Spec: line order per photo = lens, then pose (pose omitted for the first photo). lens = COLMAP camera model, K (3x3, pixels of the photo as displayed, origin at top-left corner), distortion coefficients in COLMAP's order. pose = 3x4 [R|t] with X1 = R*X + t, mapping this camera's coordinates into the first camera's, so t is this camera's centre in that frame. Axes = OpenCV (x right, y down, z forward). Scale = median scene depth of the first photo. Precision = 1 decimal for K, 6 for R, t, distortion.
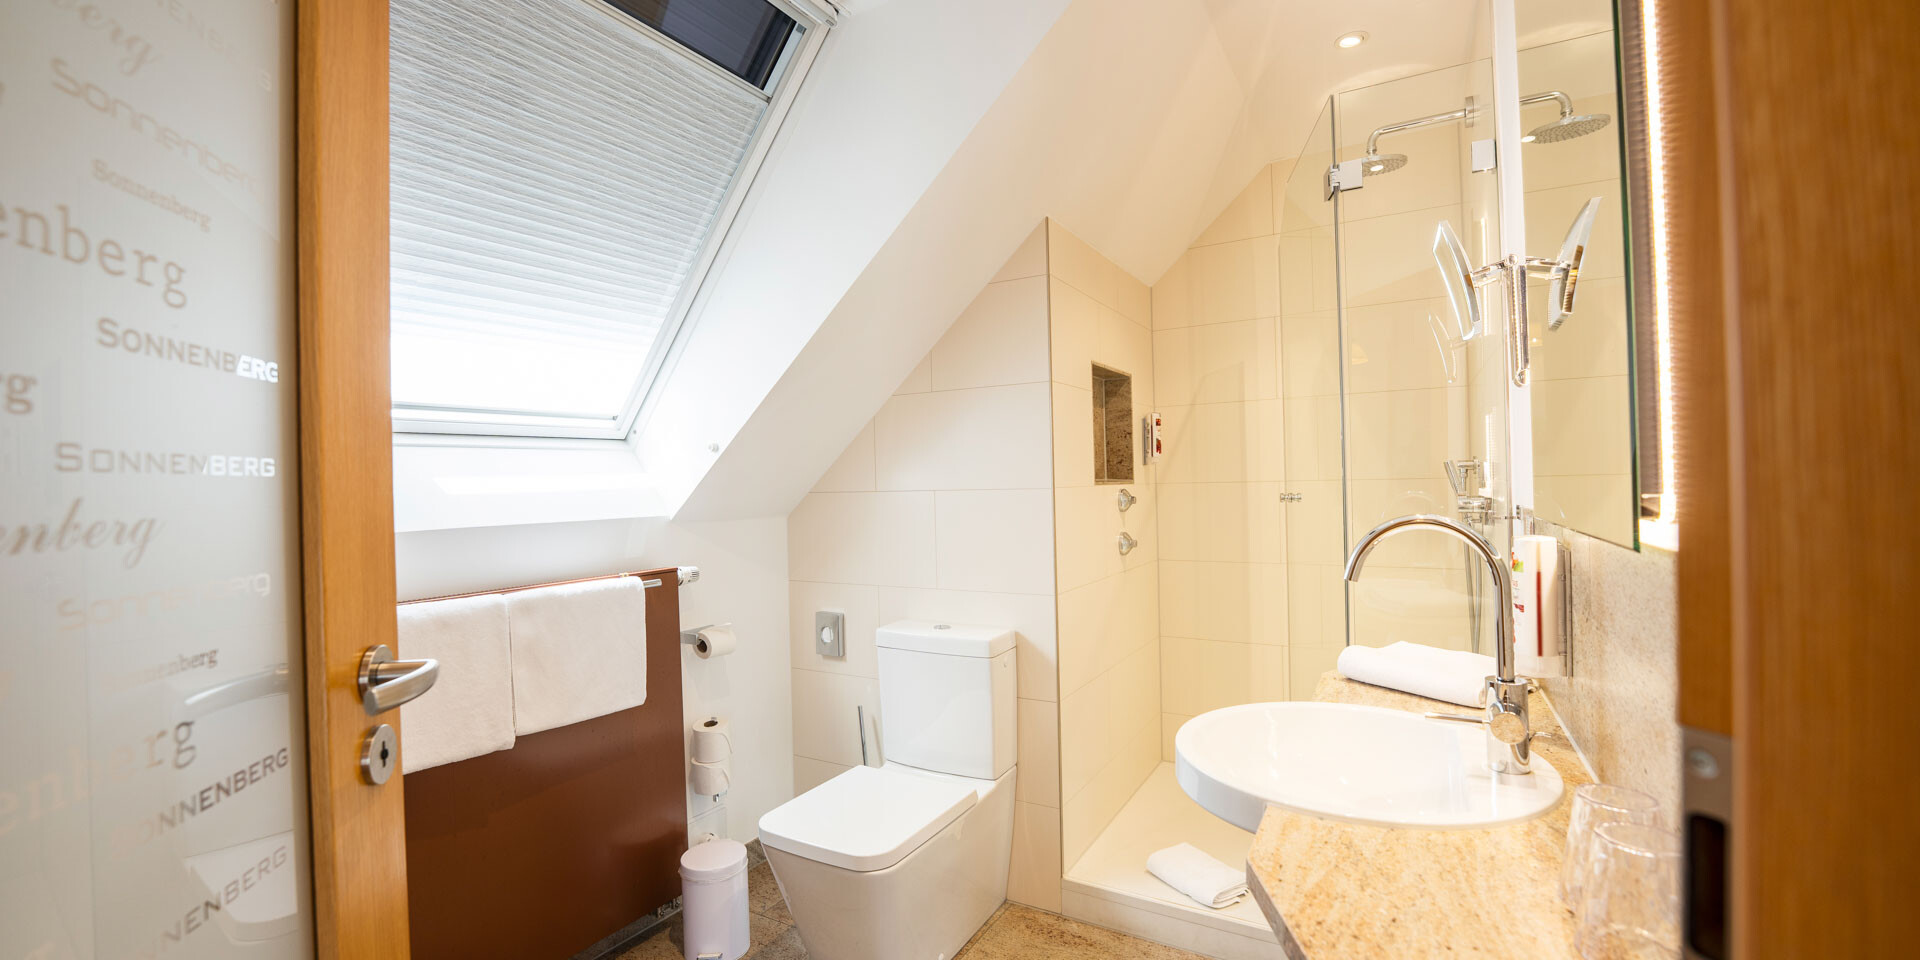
lens RADIAL K [[763.7, 0, 960.0], [0, 763.7, 480.0], [0, 0, 1]] dist [-0.000151, -0.000106]
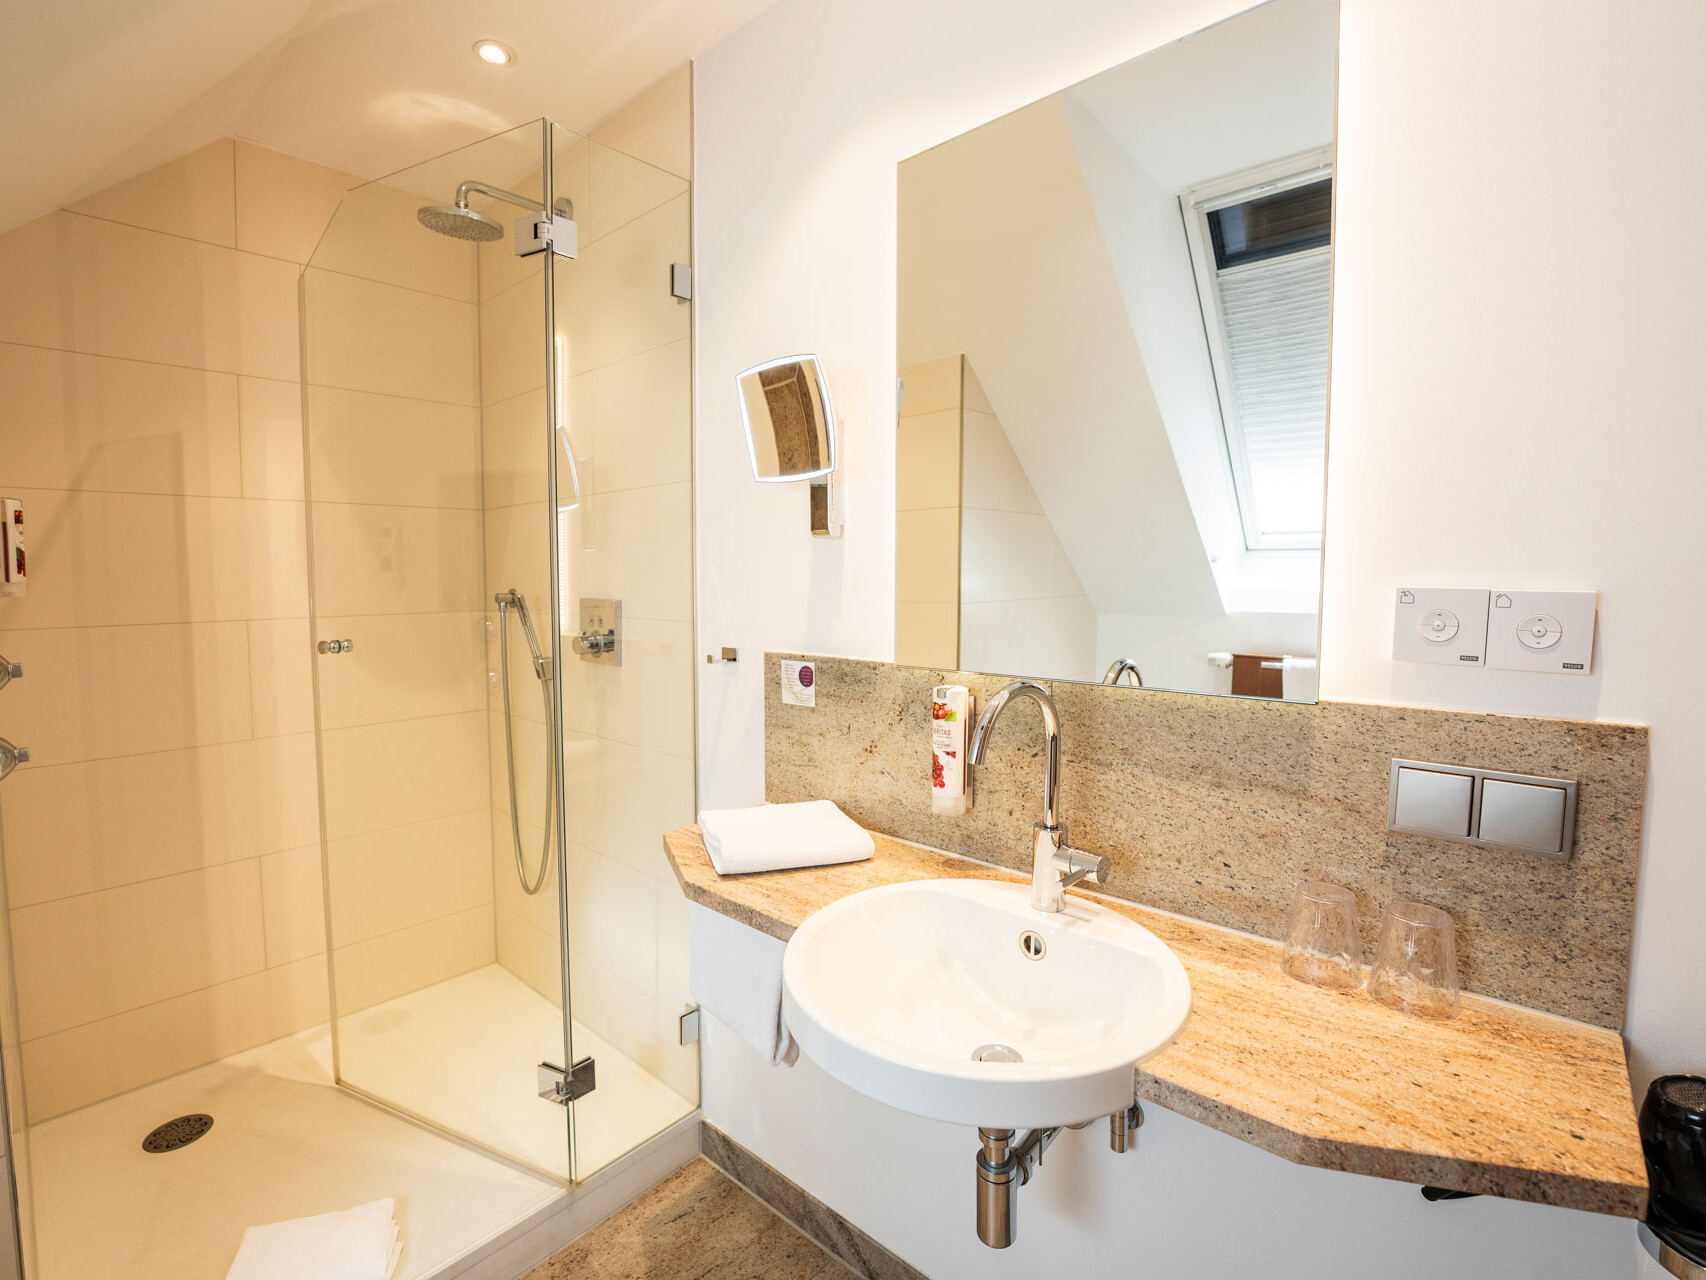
lens RADIAL K [[757.7, 0, 853.0], [0, 757.7, 640.0], [0, 0, 1]] dist [-0.013766, -0.000163]
pose [[0.213475, -0.051632, 0.975583, -0.219551], [-0.000608, 0.998595, 0.052983, -0.033865], [-0.976948, -0.011904, 0.213144, 0.601529]]
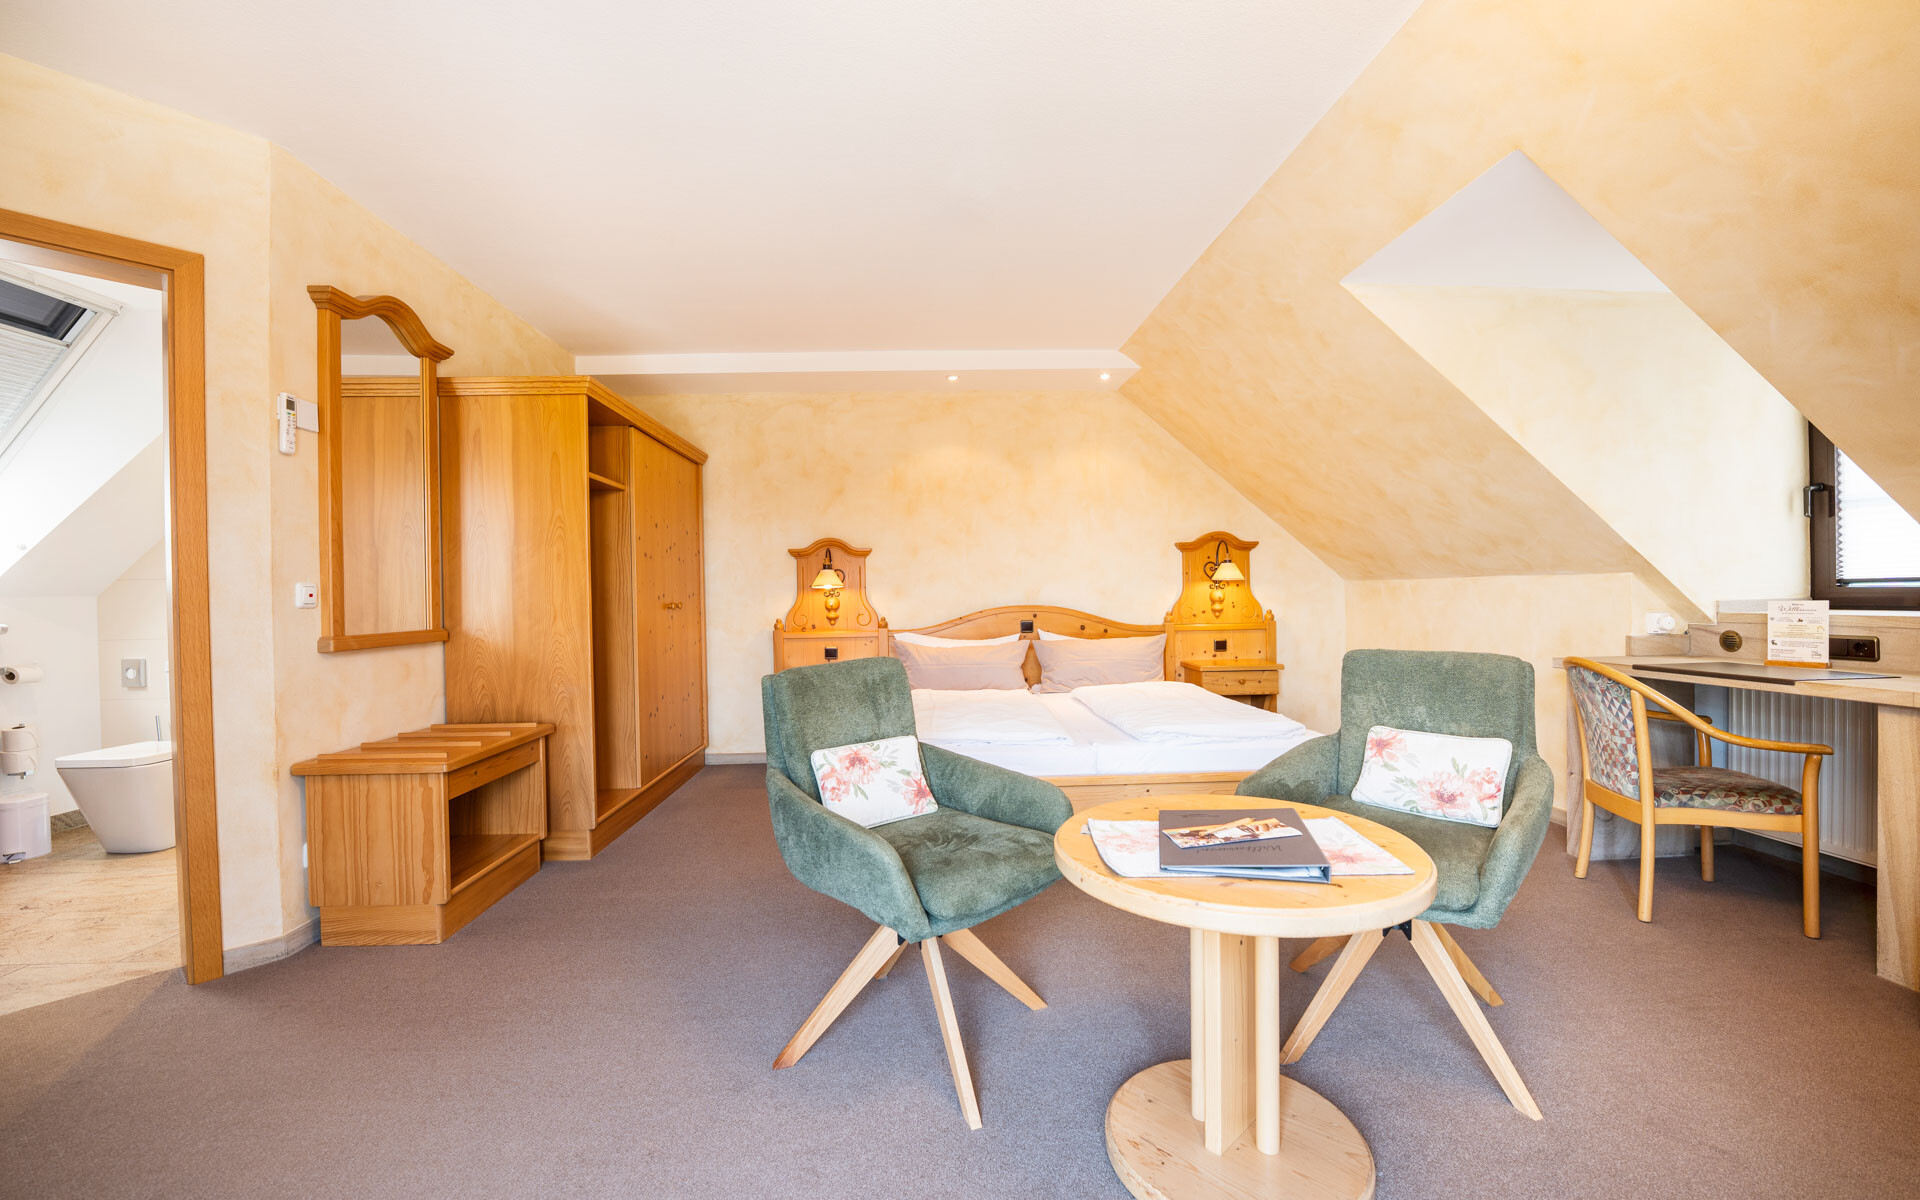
lens RADIAL K [[759.5, 0, 943.7], [0, 759.5, 629.9], [0, 0, 1]] dist [-0.001550, -0.000212]
pose [[0.869174, 0.006882, 0.494458, 0.563090], [-0.001864, 0.999942, -0.010641, 0.141931], [-0.494503, 0.008327, 0.869136, -1.307044]]
